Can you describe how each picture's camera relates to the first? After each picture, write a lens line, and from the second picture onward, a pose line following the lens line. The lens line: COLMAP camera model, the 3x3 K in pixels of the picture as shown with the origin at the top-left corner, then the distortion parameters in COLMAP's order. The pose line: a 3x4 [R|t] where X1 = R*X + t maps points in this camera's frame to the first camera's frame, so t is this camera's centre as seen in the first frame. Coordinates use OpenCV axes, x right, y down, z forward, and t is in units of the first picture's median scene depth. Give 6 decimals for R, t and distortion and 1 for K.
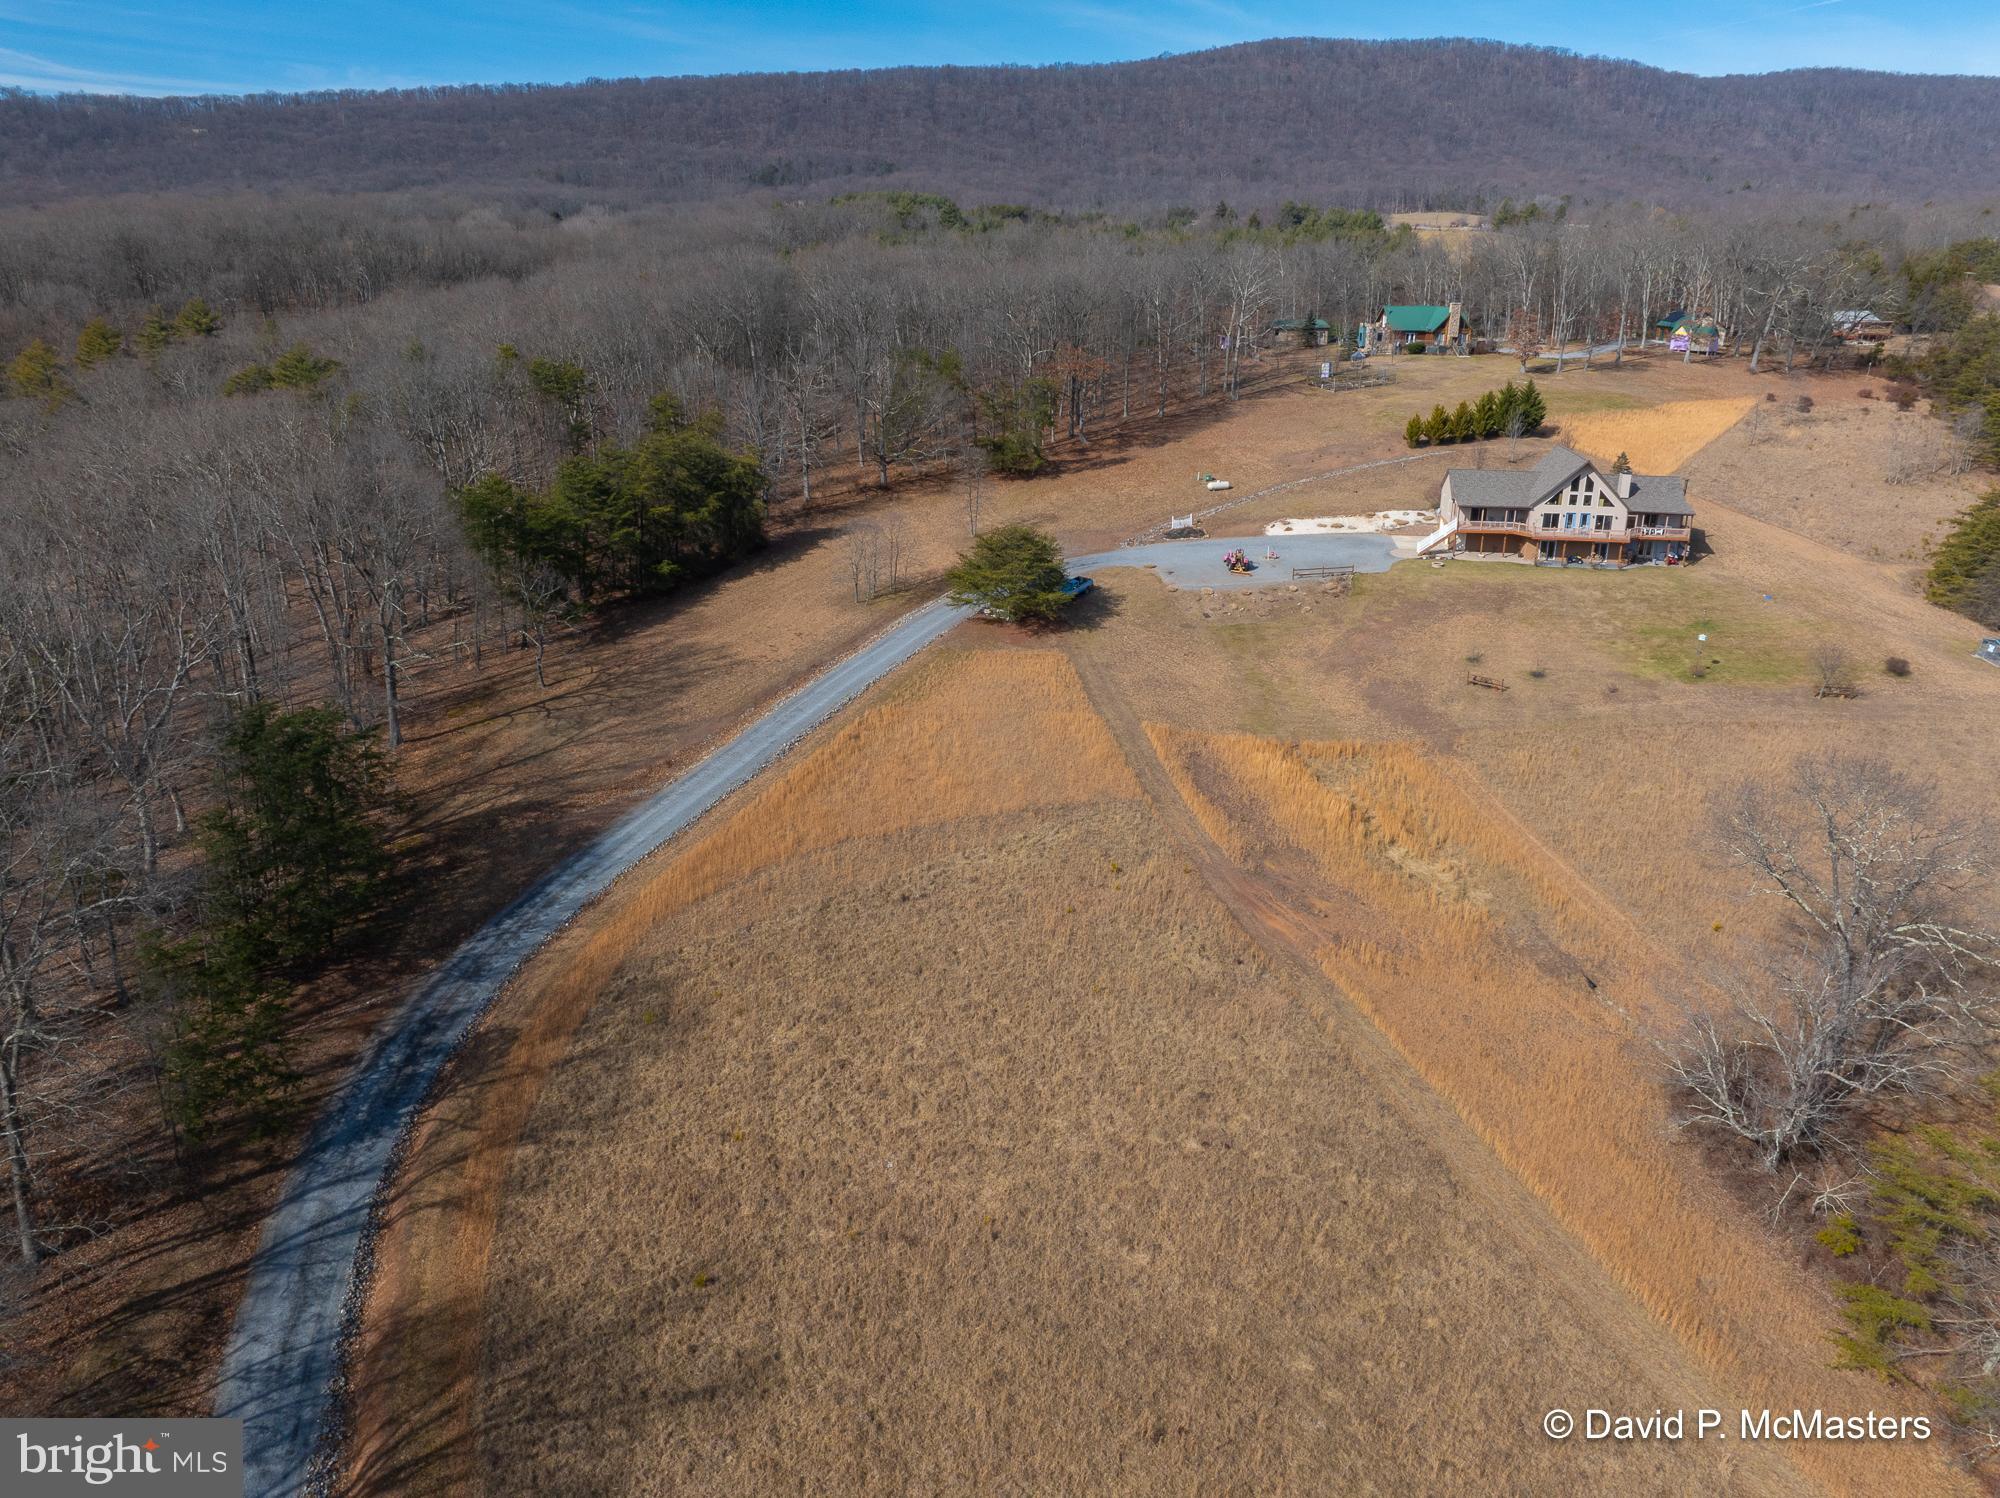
lens RADIAL K [[1436.9, 0, 1000.0], [0, 1436.9, 749.0], [0, 0, 1]] dist [-0.060624, 0.053337]
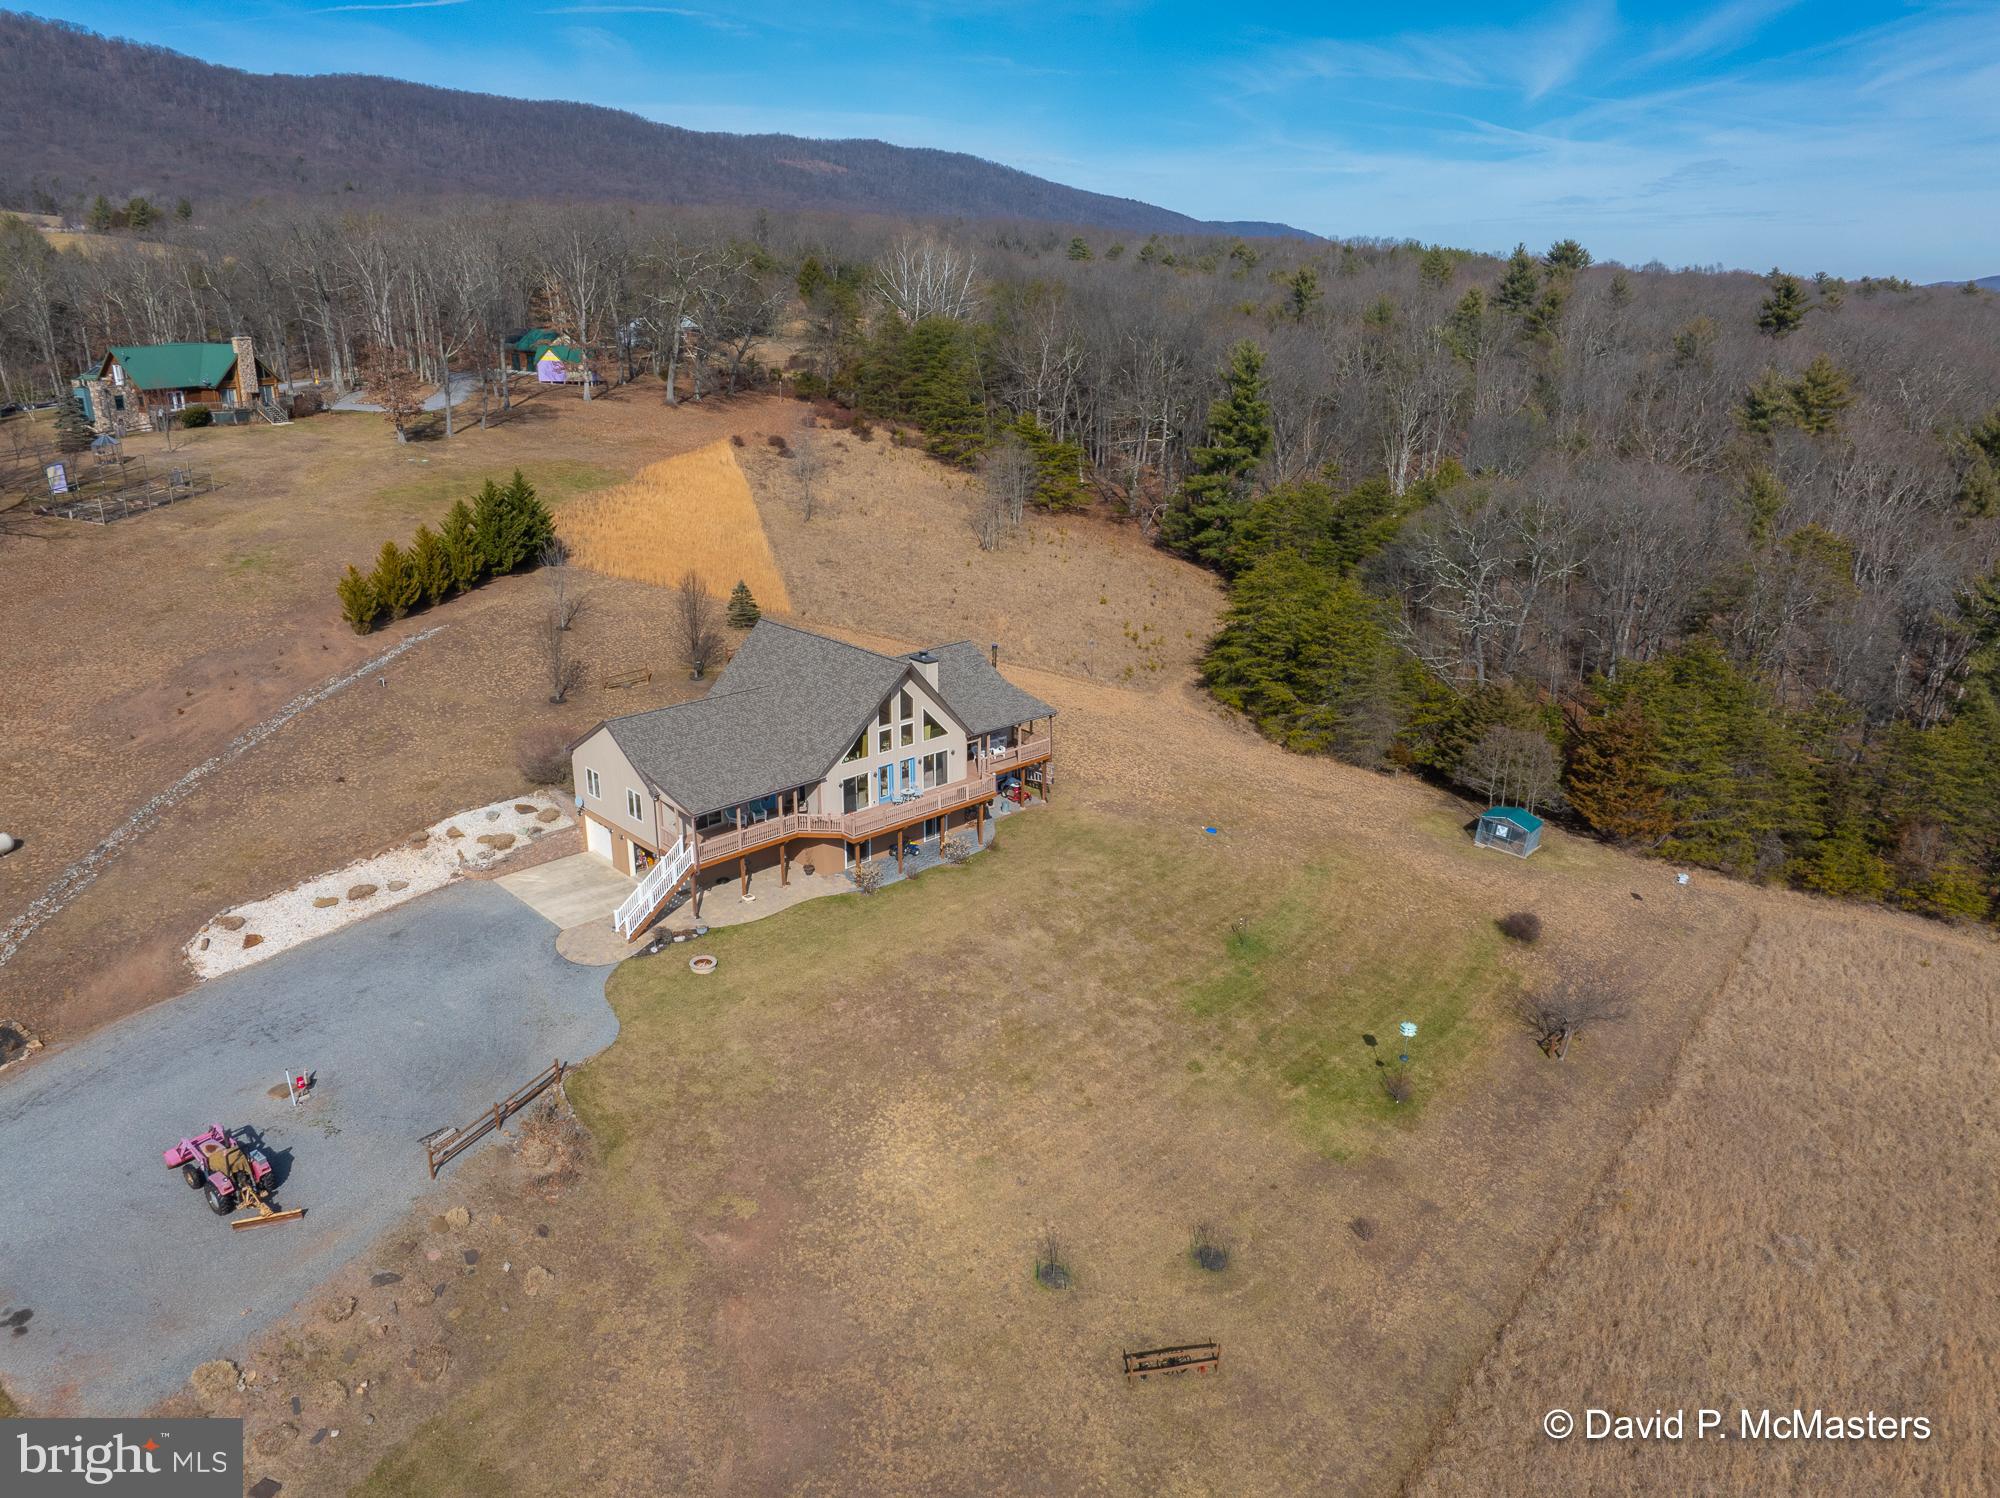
lens RADIAL K [[1436.9, 0, 1000.0], [0, 1436.9, 749.0], [0, 0, 1]] dist [-0.060624, 0.053337]
pose [[0.631117, -0.253959, 0.732936, 0.055438], [0.256858, 0.960000, 0.111460, -0.192479], [-0.731925, 0.117916, 0.671104, 0.564037]]
